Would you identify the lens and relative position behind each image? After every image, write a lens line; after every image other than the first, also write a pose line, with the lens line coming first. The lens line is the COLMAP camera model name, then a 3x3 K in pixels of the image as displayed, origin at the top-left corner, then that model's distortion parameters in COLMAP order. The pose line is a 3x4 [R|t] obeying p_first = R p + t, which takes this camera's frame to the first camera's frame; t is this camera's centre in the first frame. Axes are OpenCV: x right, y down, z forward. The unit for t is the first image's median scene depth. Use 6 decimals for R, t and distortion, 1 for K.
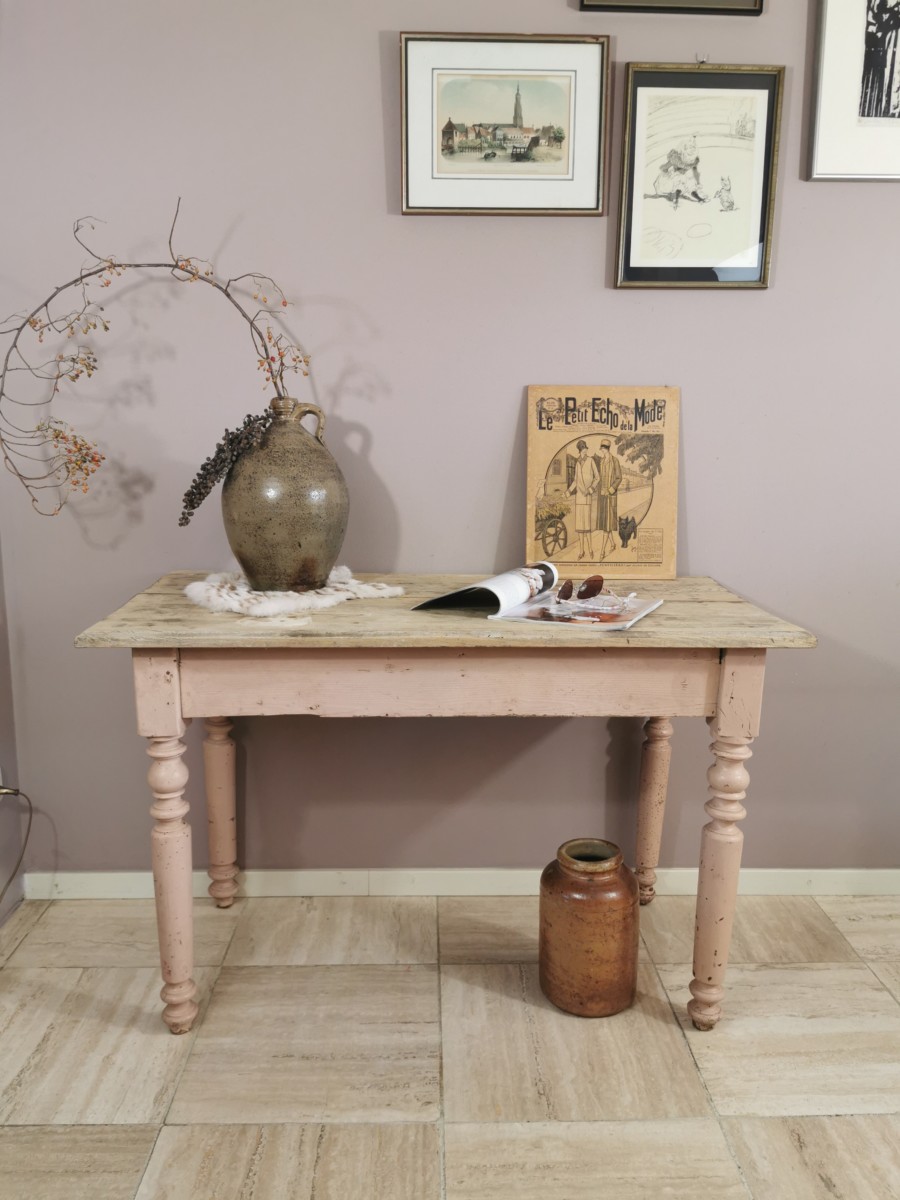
lens RADIAL K [[944.3, 0, 446.6], [0, 944.3, 596.4], [0, 0, 1]] dist [-0.004871, -0.035220]
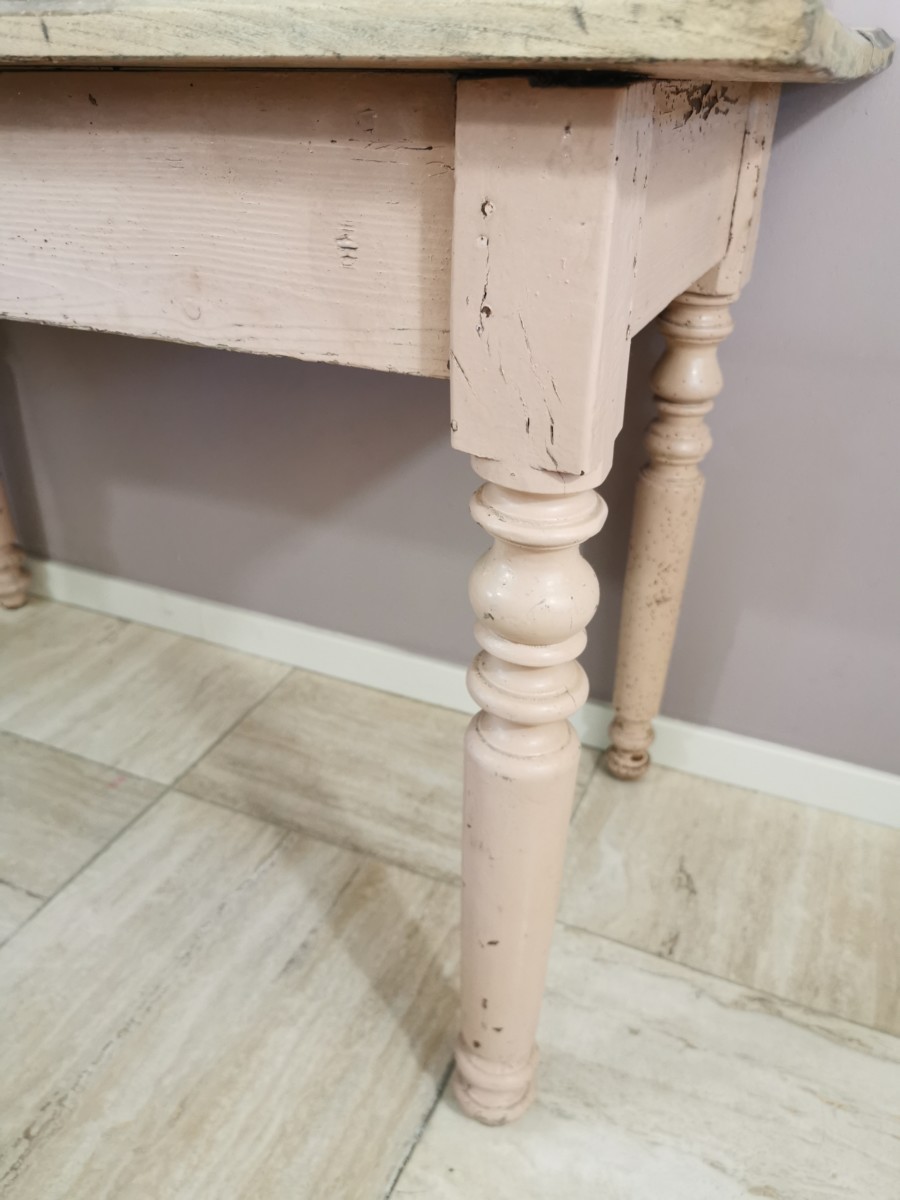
lens RADIAL K [[944.3, 0, 451.0], [0, 944.3, 609.2], [0, 0, 1]] dist [-0.004871, -0.035220]
pose [[0.901142, 0.217292, -0.375136, 0.405890], [-0.080316, 0.934017, 0.348082, 0.093683], [0.426019, -0.283542, 0.859134, 0.742613]]
